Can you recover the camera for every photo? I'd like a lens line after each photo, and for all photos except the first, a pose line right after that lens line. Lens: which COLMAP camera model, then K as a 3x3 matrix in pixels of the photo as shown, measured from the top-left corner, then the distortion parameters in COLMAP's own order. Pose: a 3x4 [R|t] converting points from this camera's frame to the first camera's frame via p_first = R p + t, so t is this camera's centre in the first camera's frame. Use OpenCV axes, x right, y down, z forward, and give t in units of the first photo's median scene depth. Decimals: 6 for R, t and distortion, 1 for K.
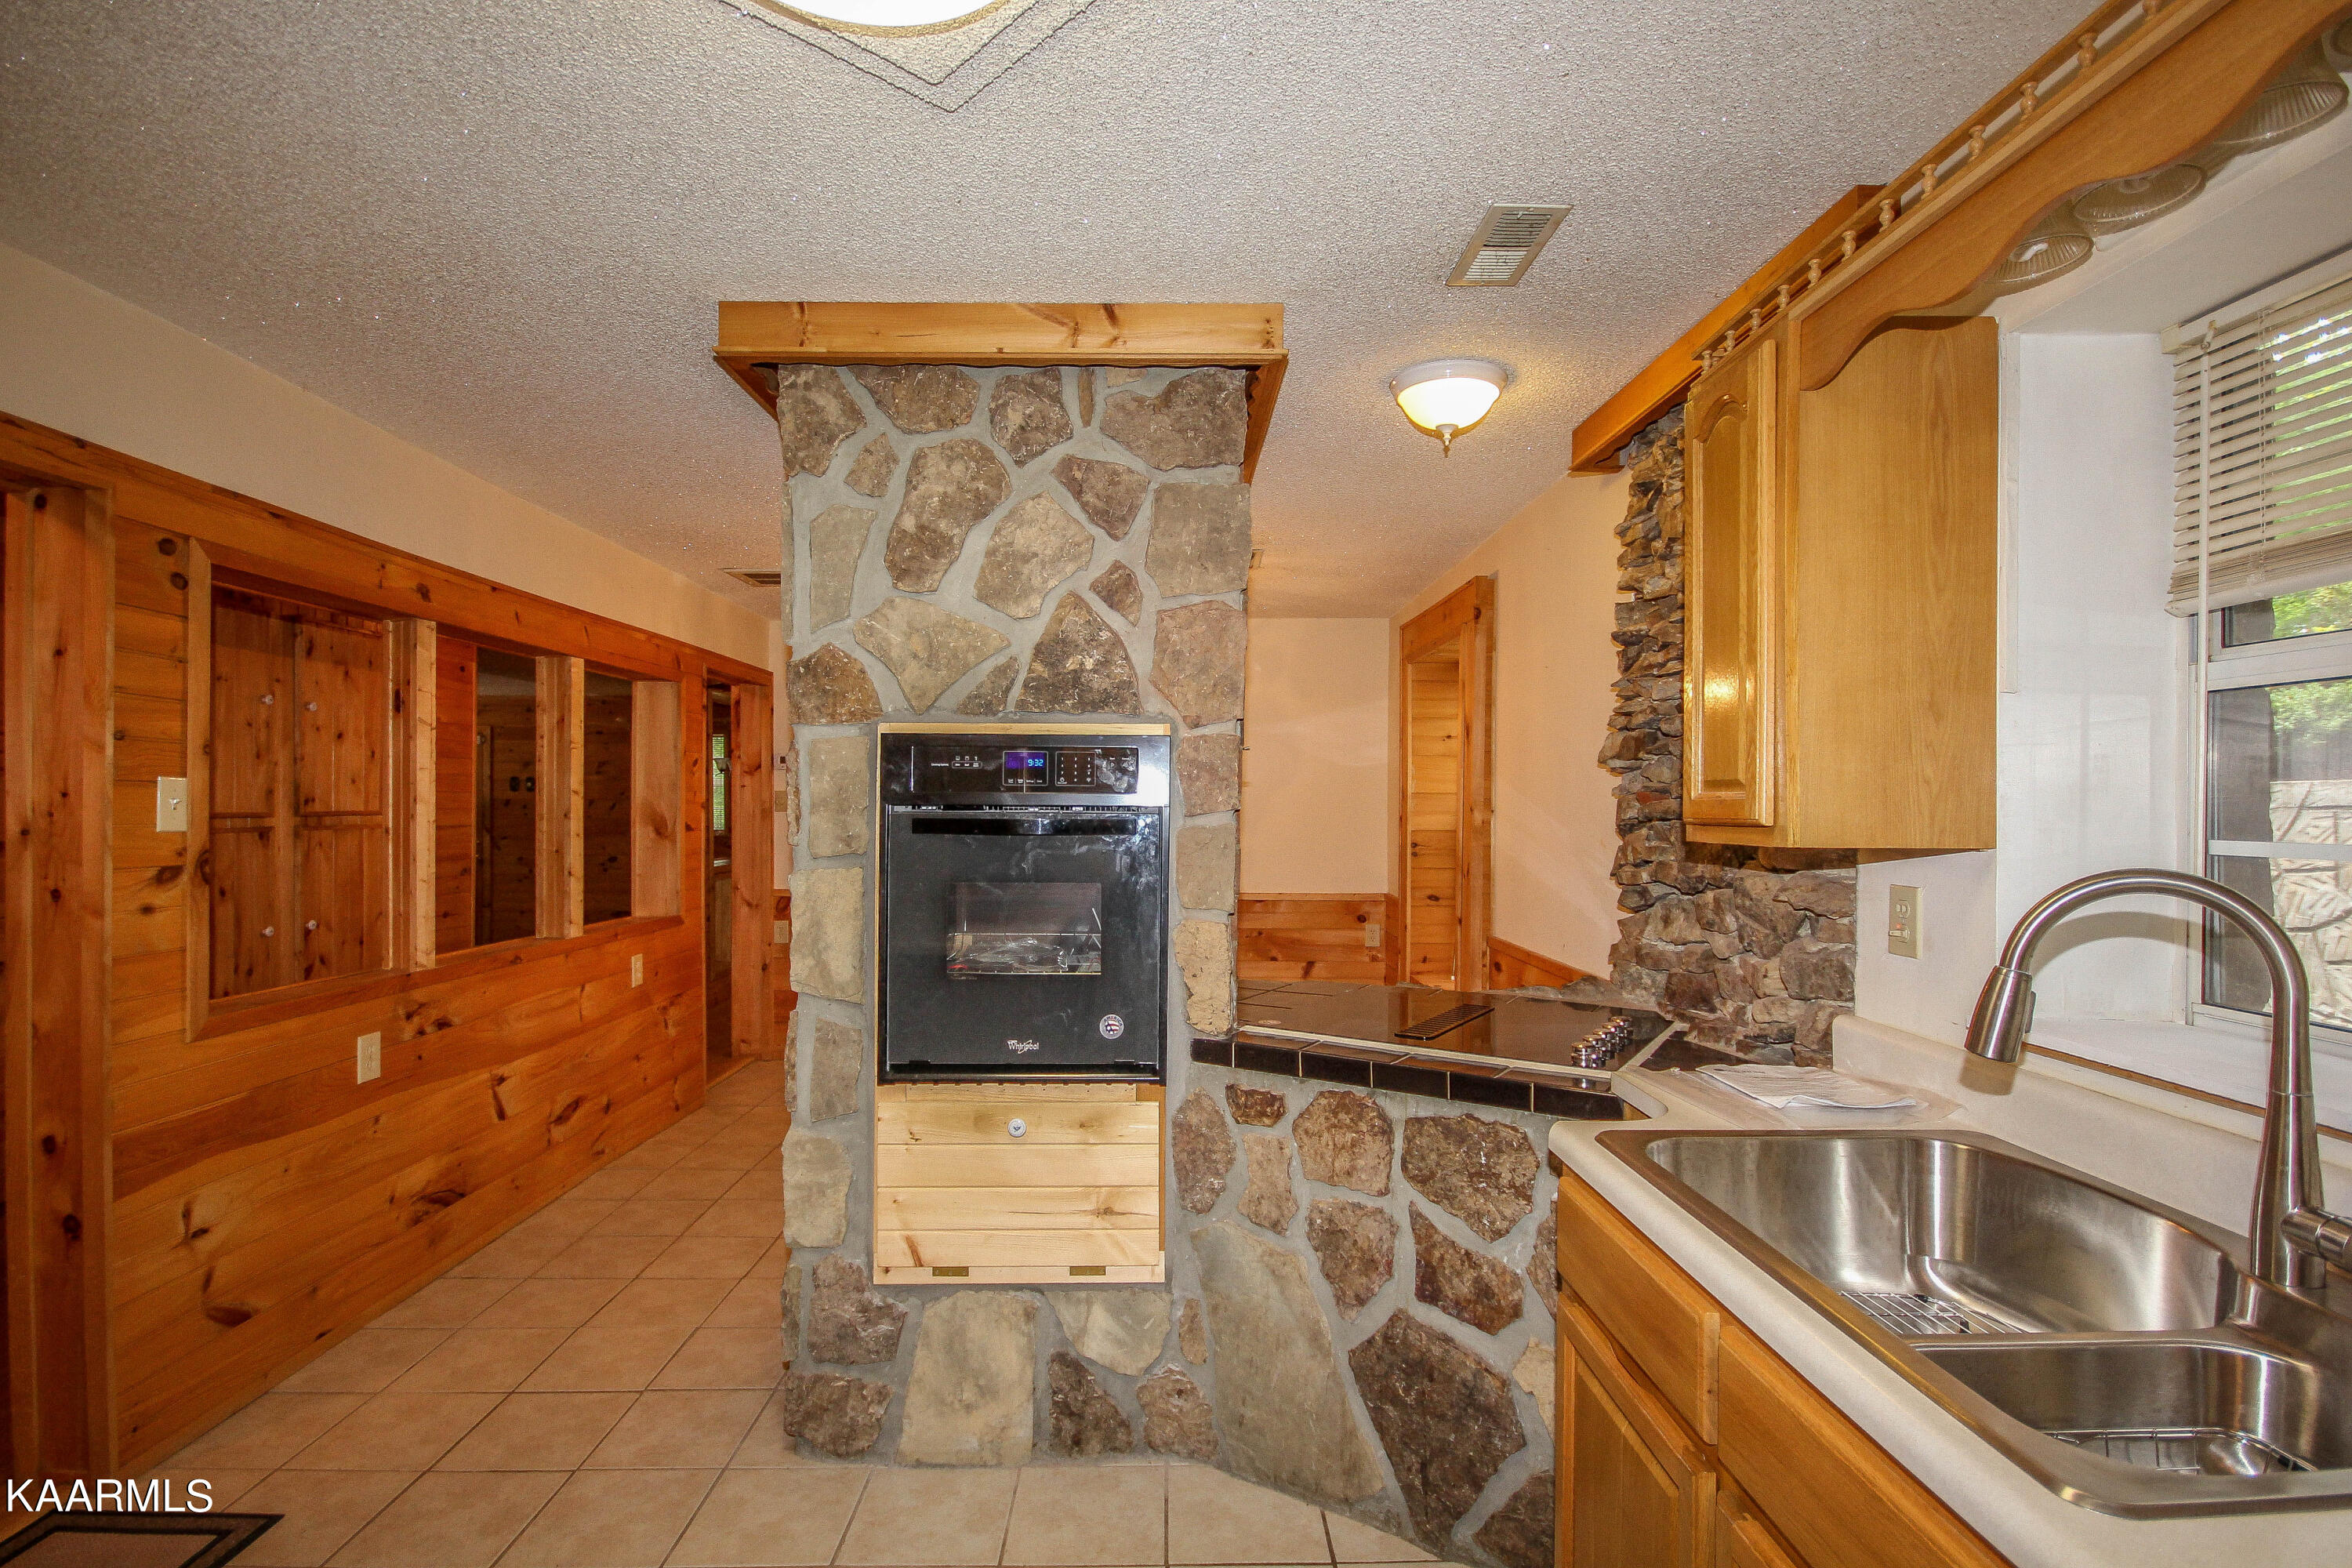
lens RADIAL K [[1044.7, 0, 1047.6], [0, 1044.7, 808.2], [0, 0, 1]] dist [0.000618, 0.000065]
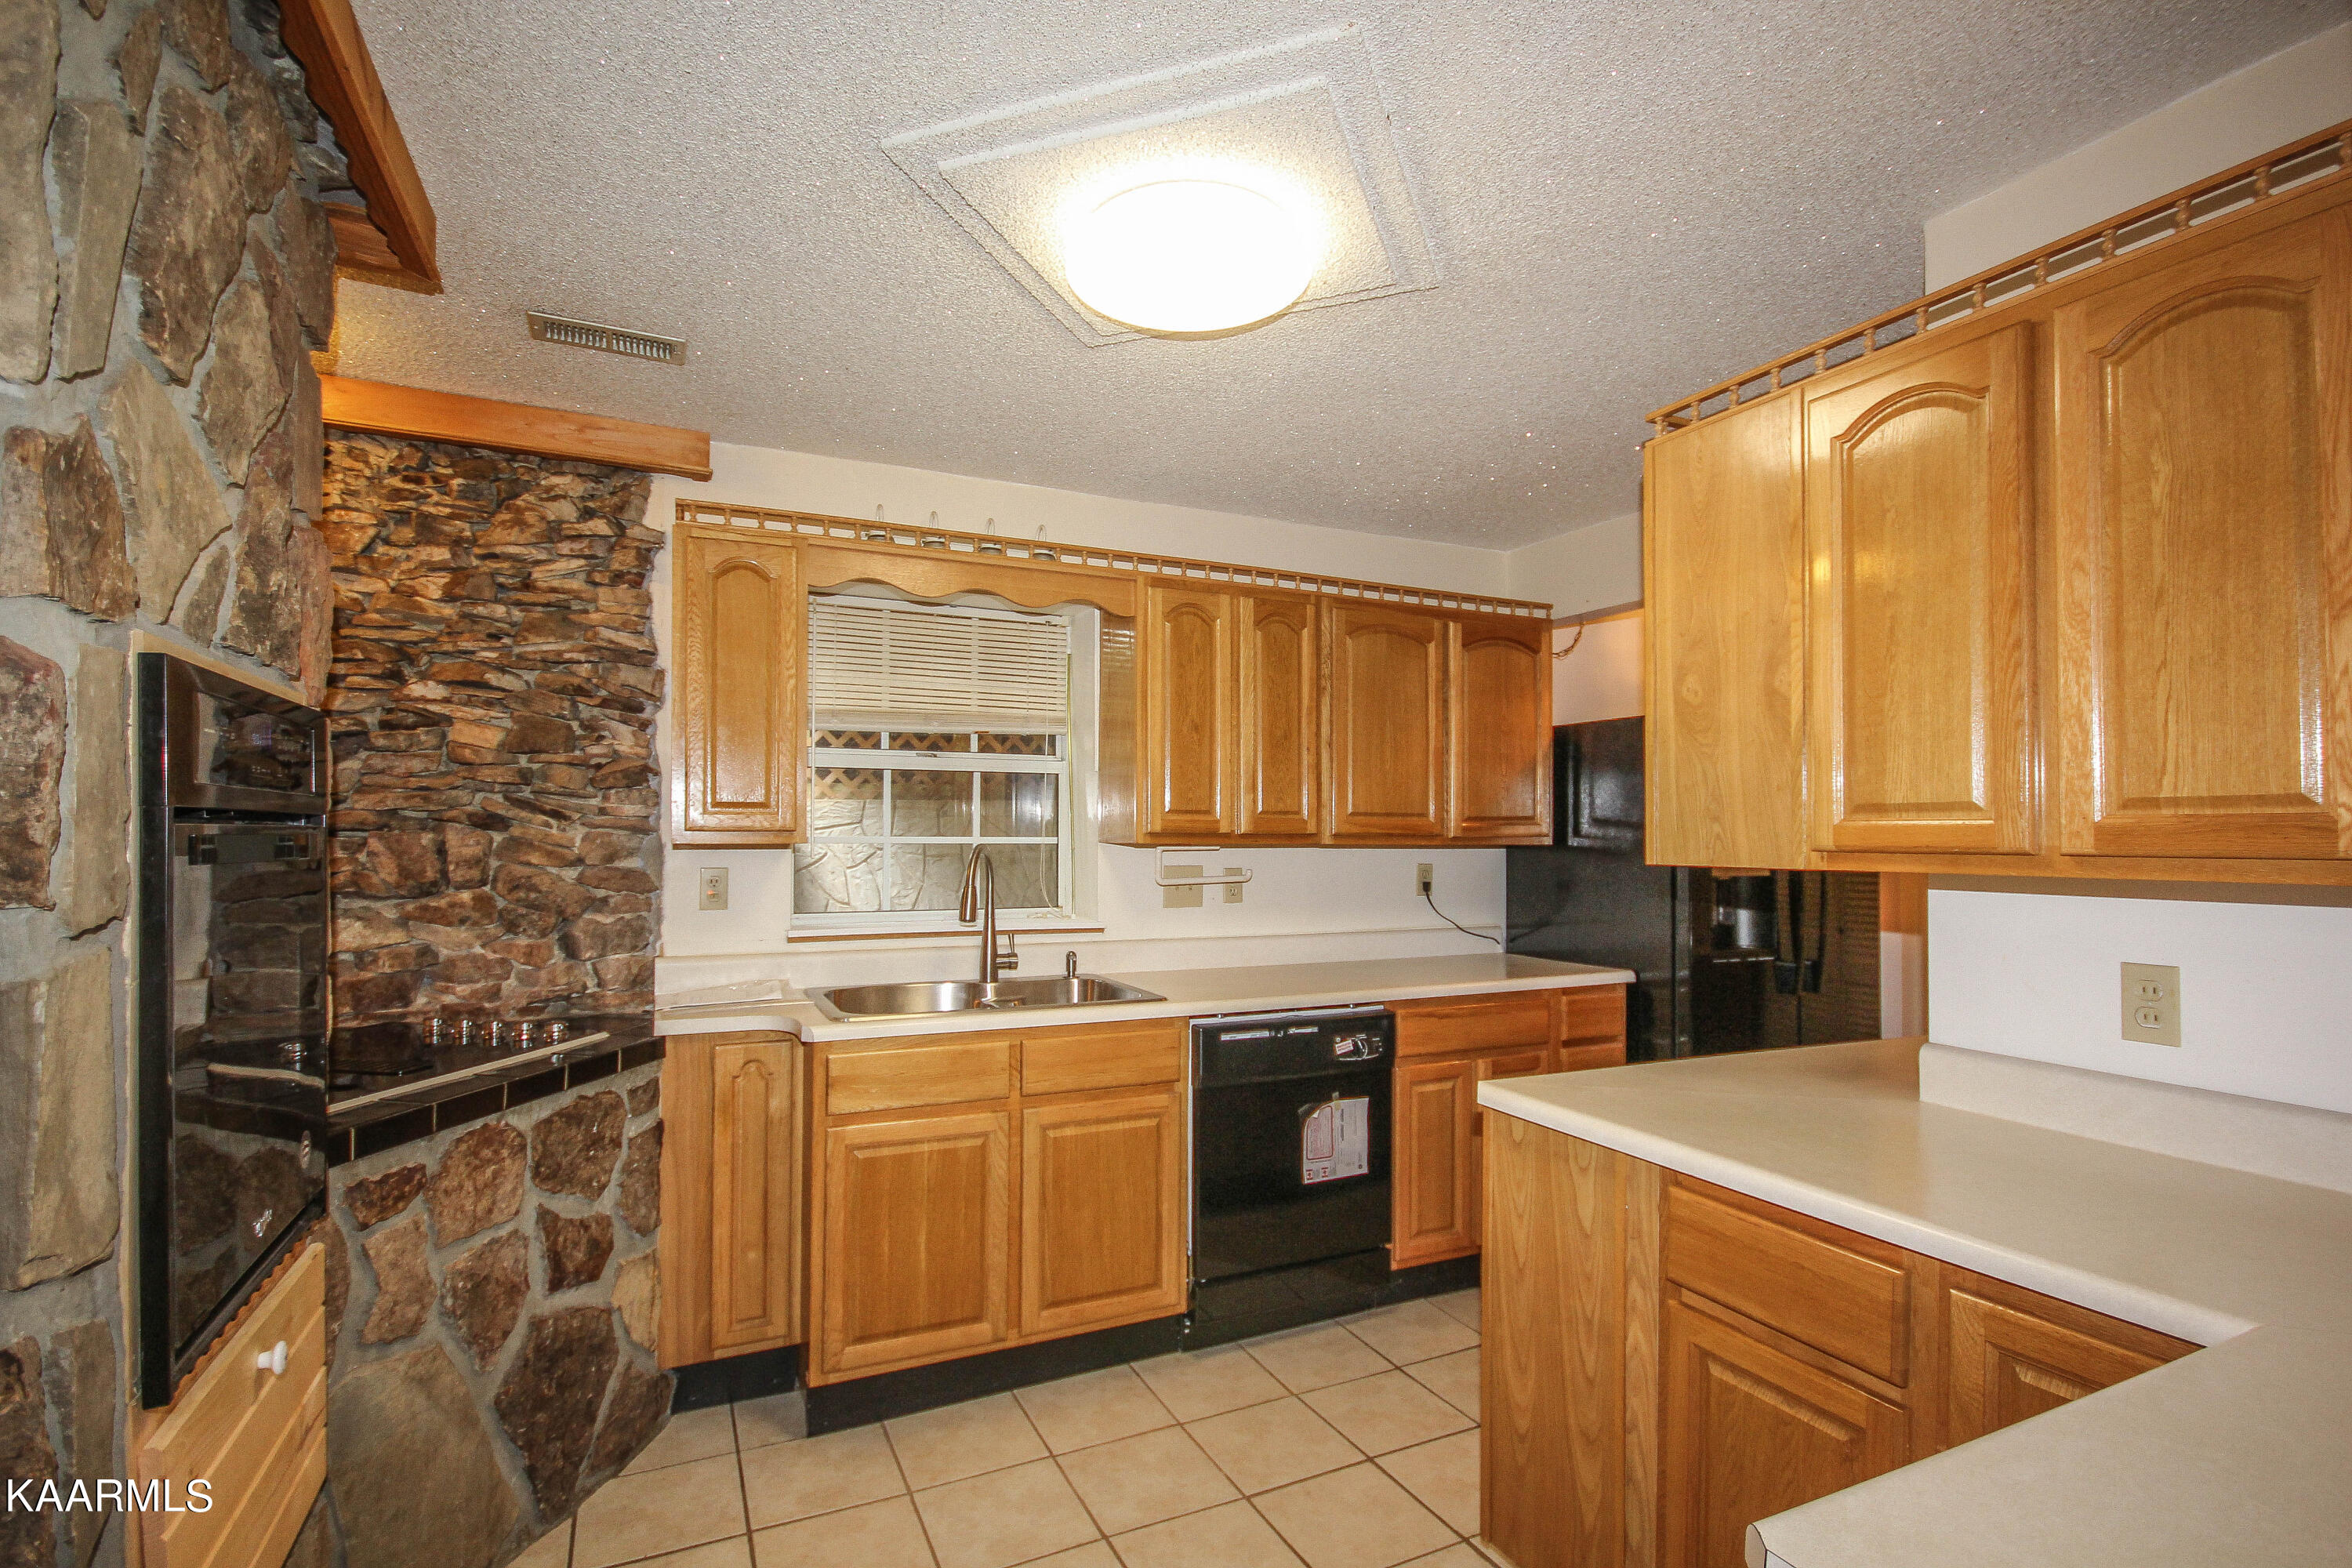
lens RADIAL K [[1075.0, 0, 1196.4], [0, 1075.0, 816.5], [0, 0, 1]] dist [0.002151, 0.000002]
pose [[-0.431677, 0.004342, 0.902018, -0.794085], [-0.005502, 0.999957, -0.007447, 0.001534], [-0.902012, -0.008178, -0.431634, 0.792698]]
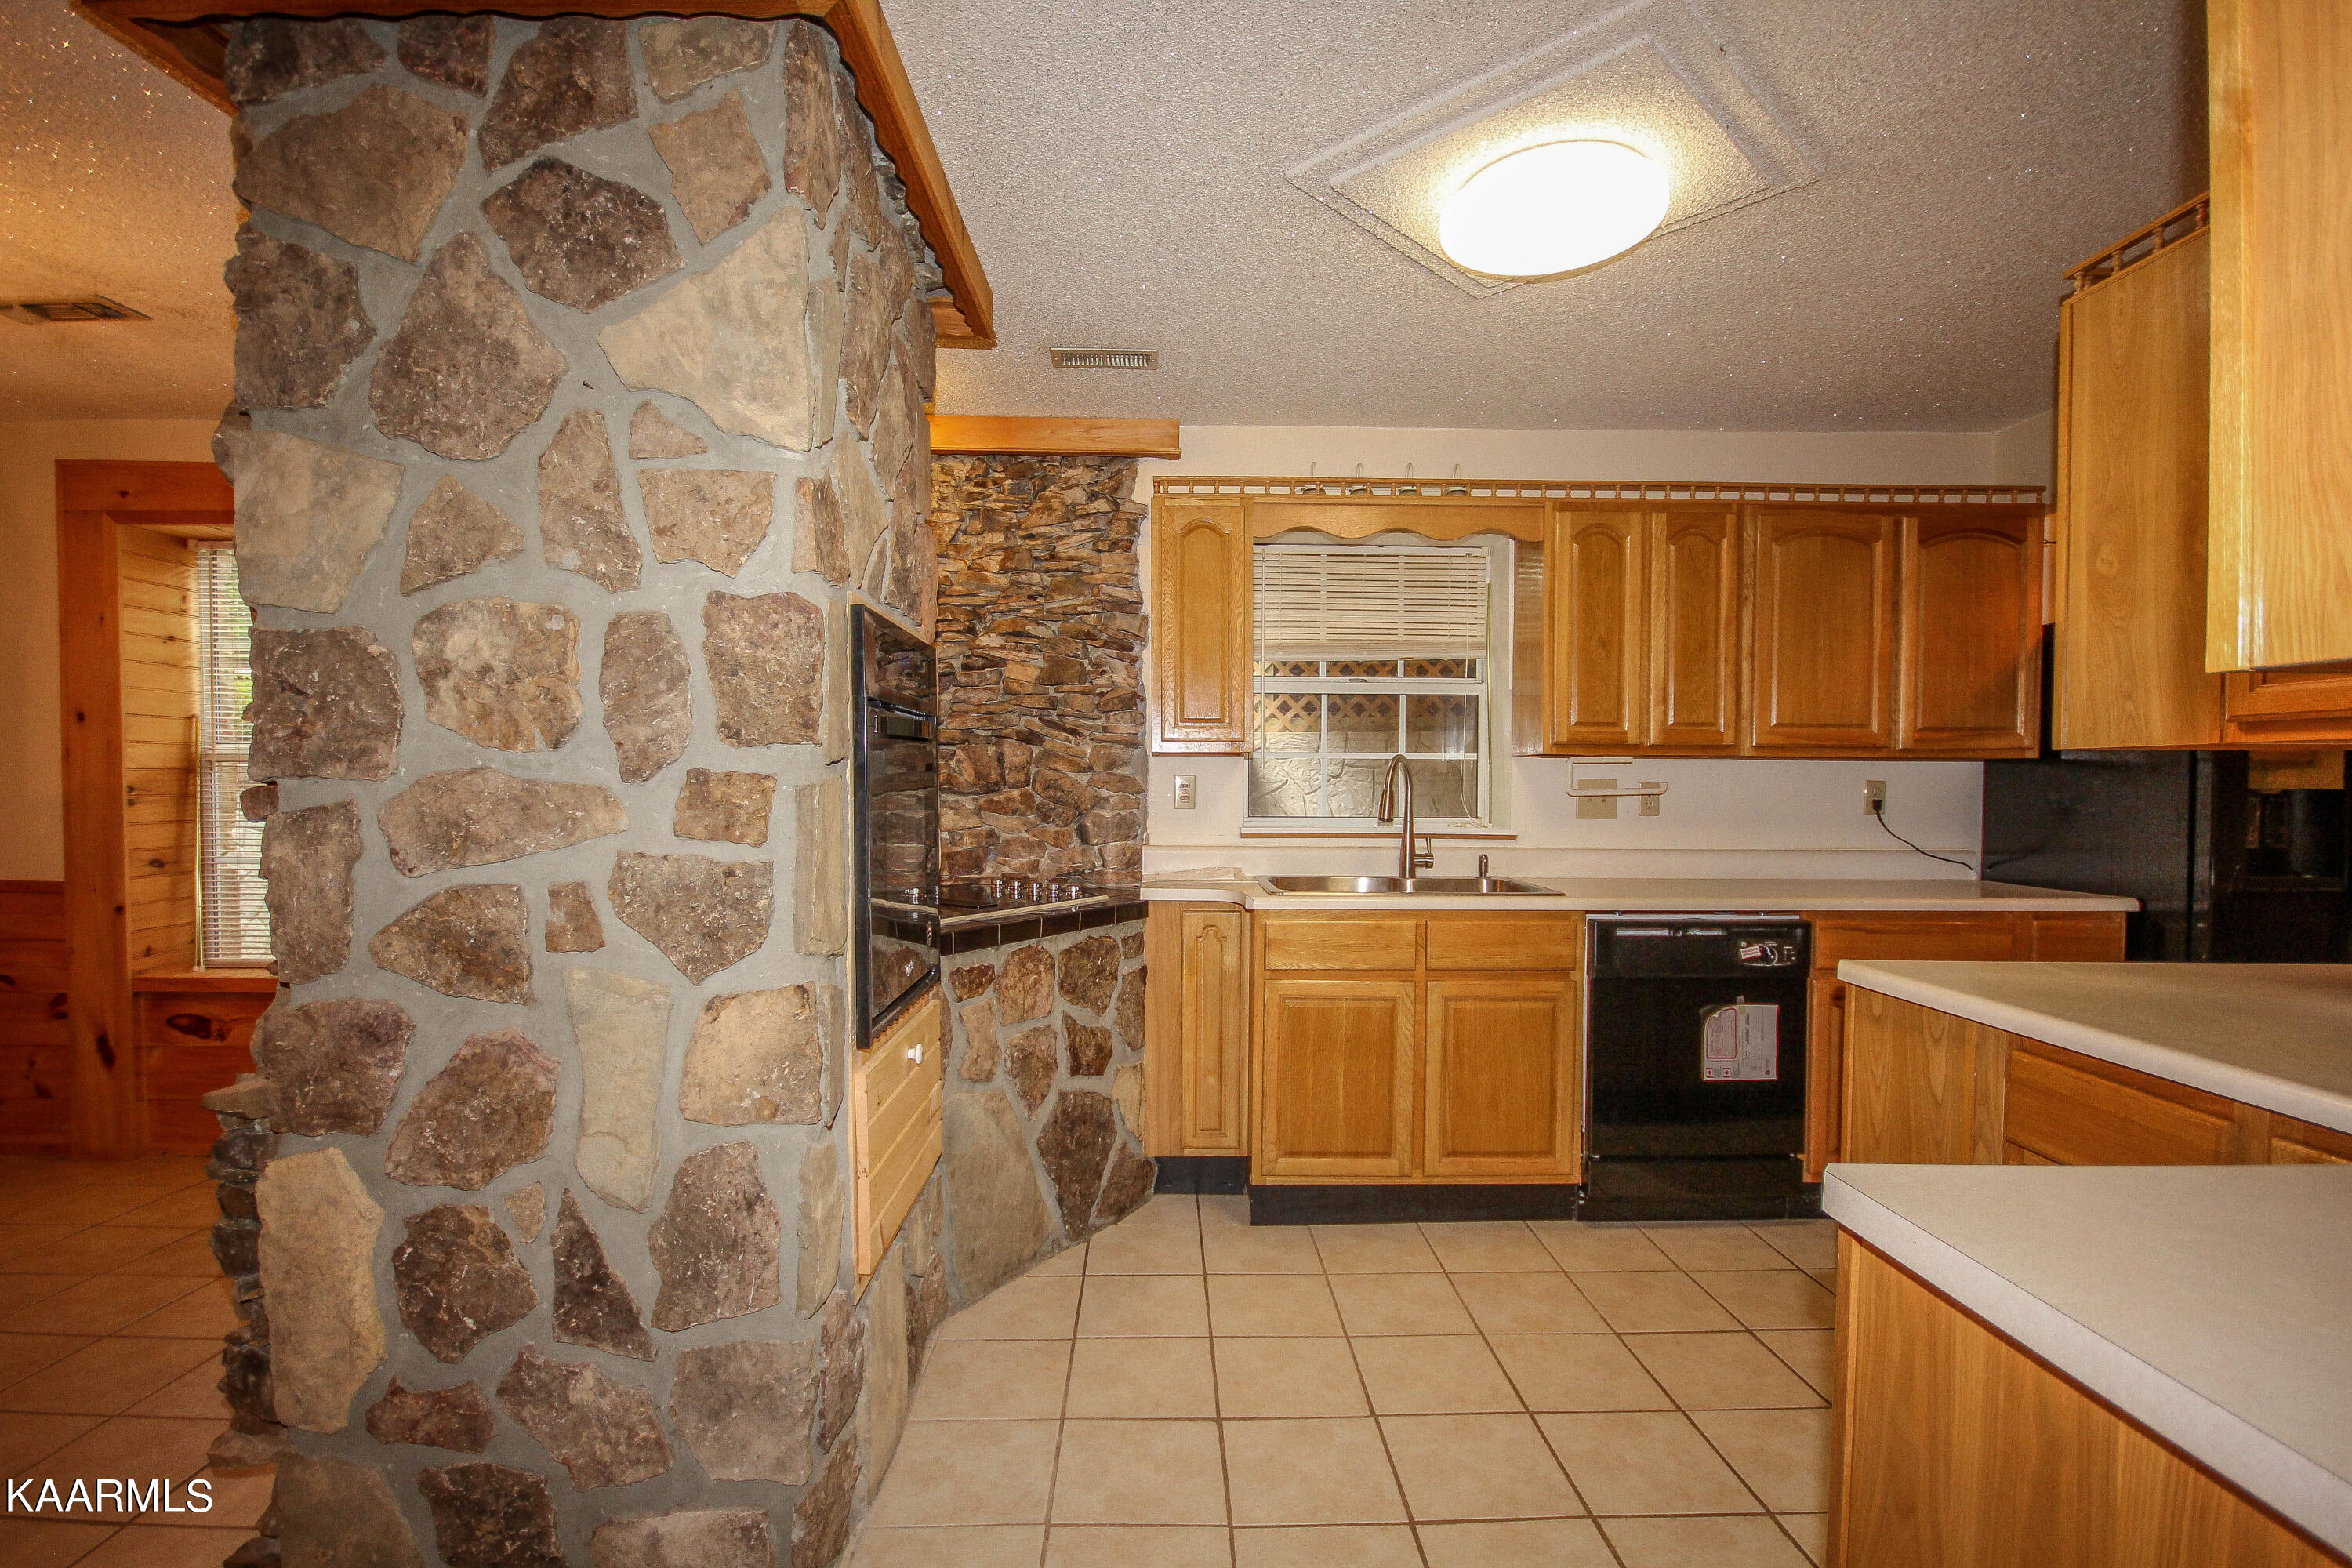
lens RADIAL K [[1090.6, 0, 1219.8], [0, 1090.6, 806.7], [0, 0, 1]] dist [0.001274, 0.001339]
pose [[-0.033917, -0.029822, 0.998980, -0.997515], [-0.004094, 0.999550, 0.029700, 0.055359], [-0.999416, -0.003083, -0.034024, 0.760426]]
